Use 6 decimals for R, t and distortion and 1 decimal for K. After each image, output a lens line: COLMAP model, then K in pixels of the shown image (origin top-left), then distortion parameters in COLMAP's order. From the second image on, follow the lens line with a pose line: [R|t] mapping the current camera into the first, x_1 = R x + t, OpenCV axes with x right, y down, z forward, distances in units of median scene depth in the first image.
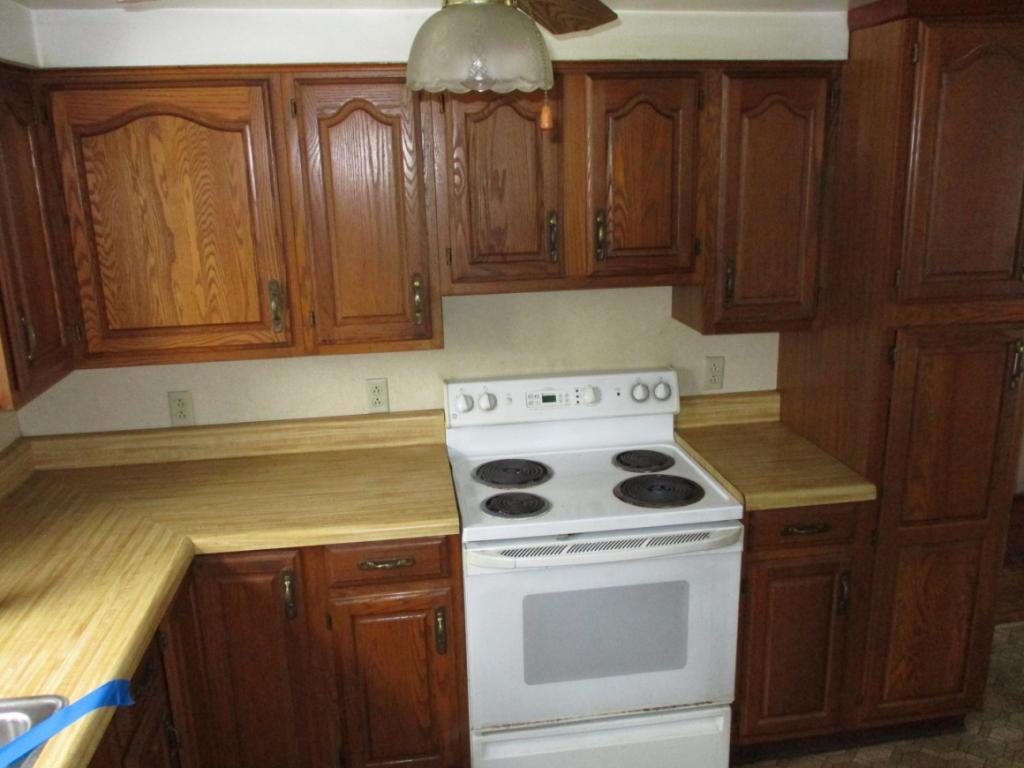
lens RADIAL K [[852.9, 0, 512.0], [0, 852.9, 384.0], [0, 0, 1]] dist [-0.019929, 0.001314]
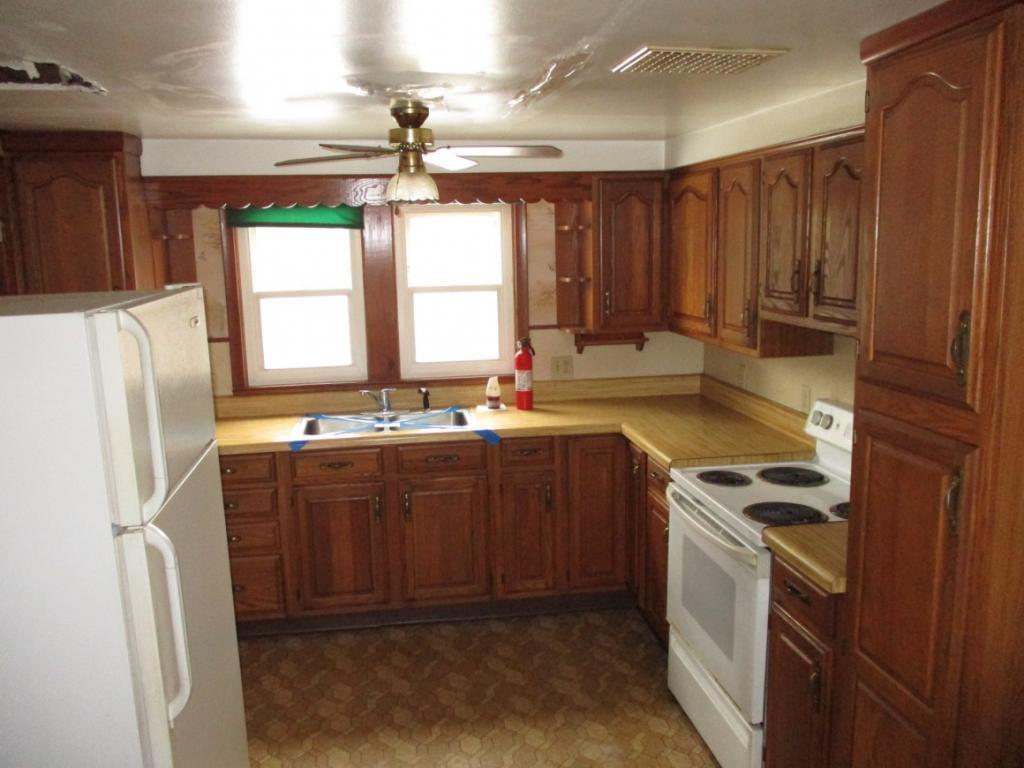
lens RADIAL K [[852.9, 0, 512.0], [0, 852.9, 384.0], [0, 0, 1]] dist [-0.019929, 0.001314]
pose [[0.022785, 0.191031, -0.981320, 1.282415], [-0.220931, 0.958269, 0.181414, -0.168767], [0.975023, 0.212670, 0.064039, 0.560426]]
